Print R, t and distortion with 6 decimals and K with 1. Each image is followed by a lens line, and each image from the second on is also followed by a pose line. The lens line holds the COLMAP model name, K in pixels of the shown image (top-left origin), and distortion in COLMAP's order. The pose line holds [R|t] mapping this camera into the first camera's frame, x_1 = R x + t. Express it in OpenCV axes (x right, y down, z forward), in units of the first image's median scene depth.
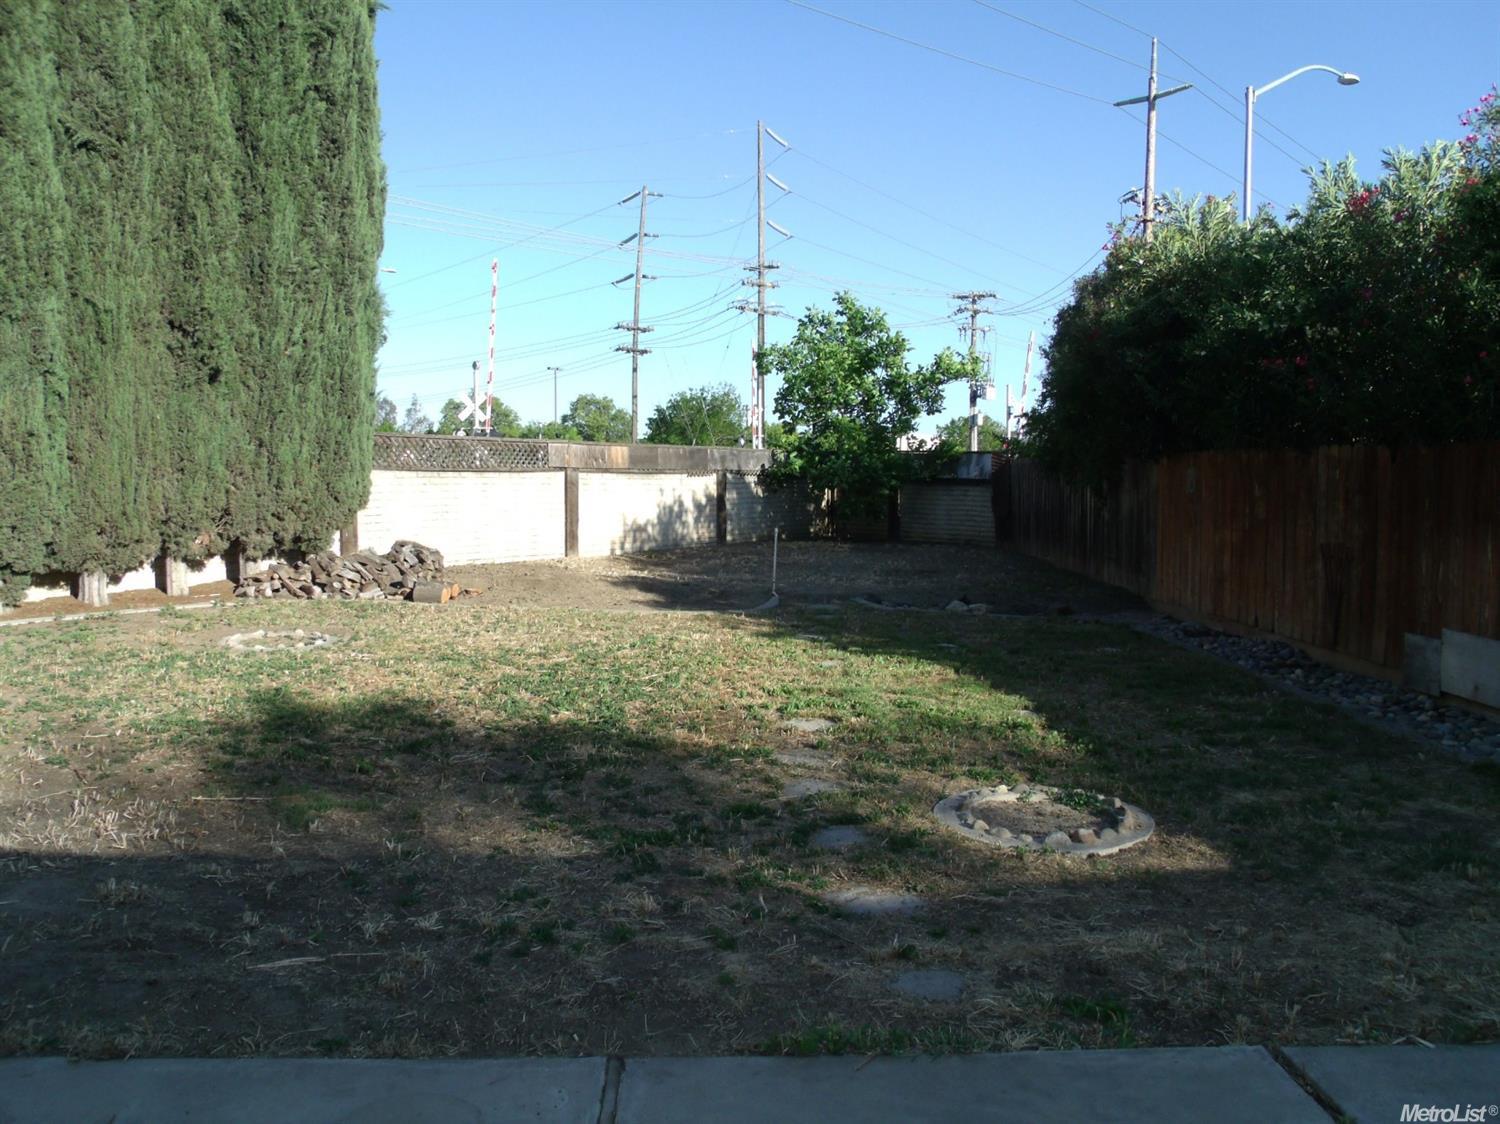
lens RADIAL K [[1203.3, 0, 746.2], [0, 1203.3, 555.4], [0, 0, 1]] dist [-0.045144, 0.018057]
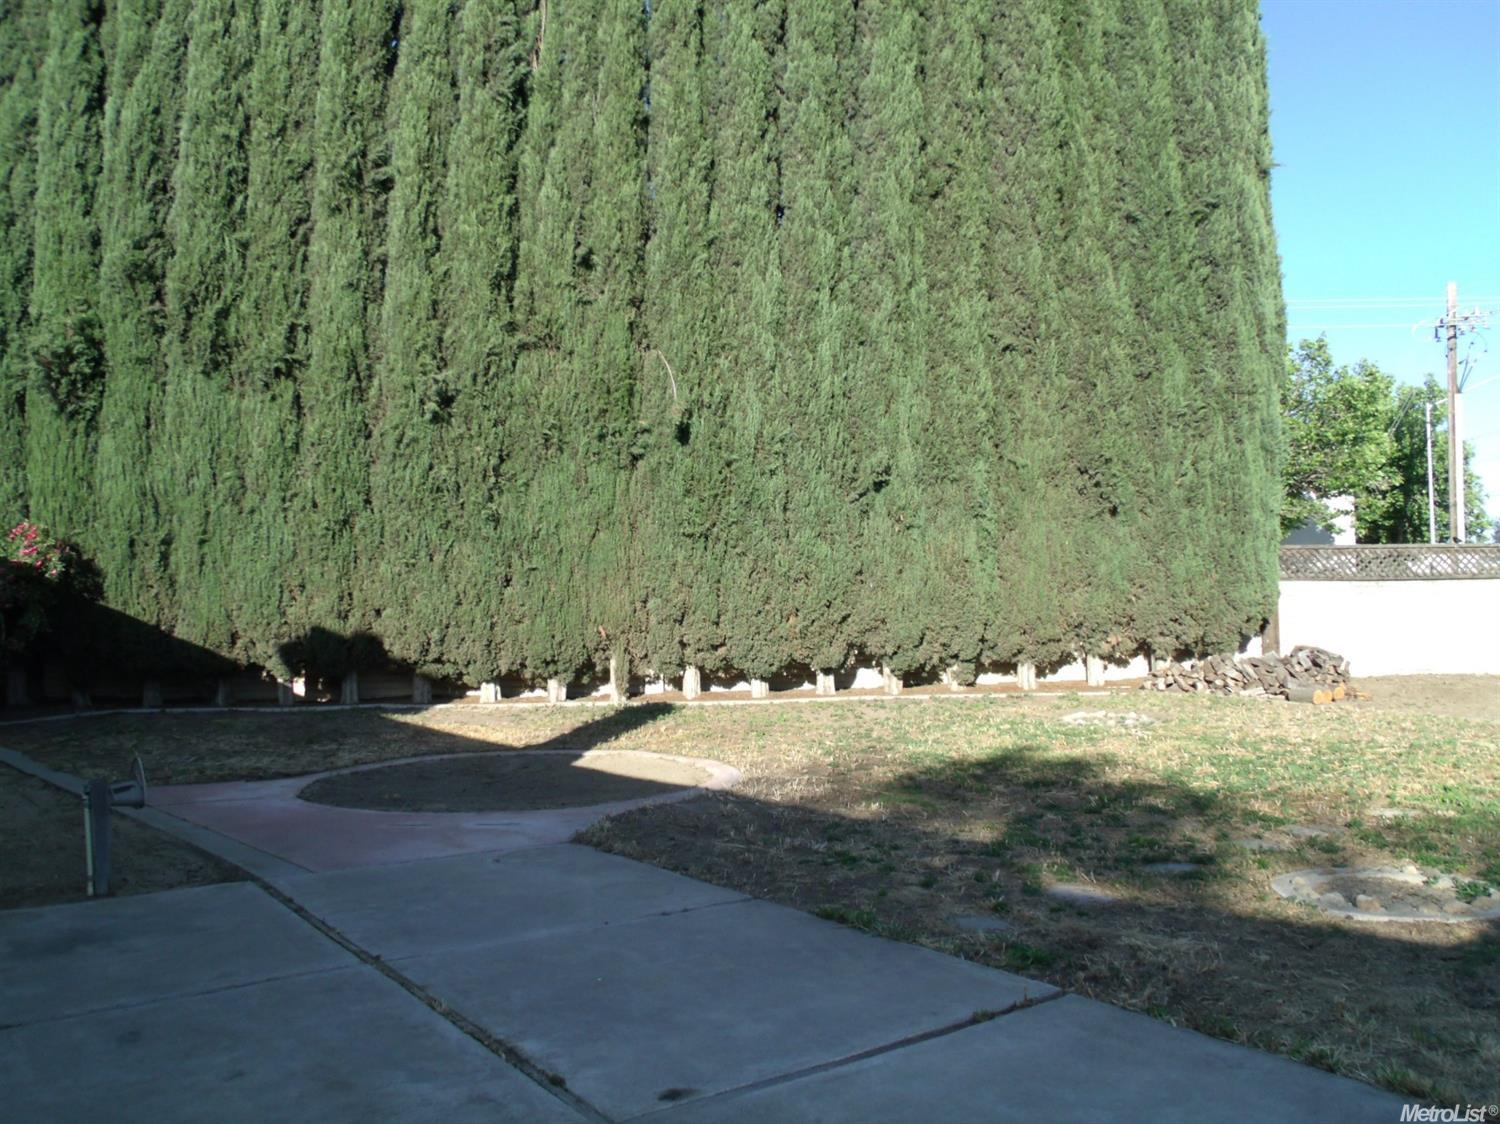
lens RADIAL K [[1203.3, 0, 746.2], [0, 1203.3, 555.4], [0, 0, 1]] dist [-0.045144, 0.018057]
pose [[0.562259, -0.052481, -0.825294, 0.358404], [-0.036677, 0.995420, -0.088287, 0.022372], [0.826147, 0.079910, 0.557759, -0.003774]]
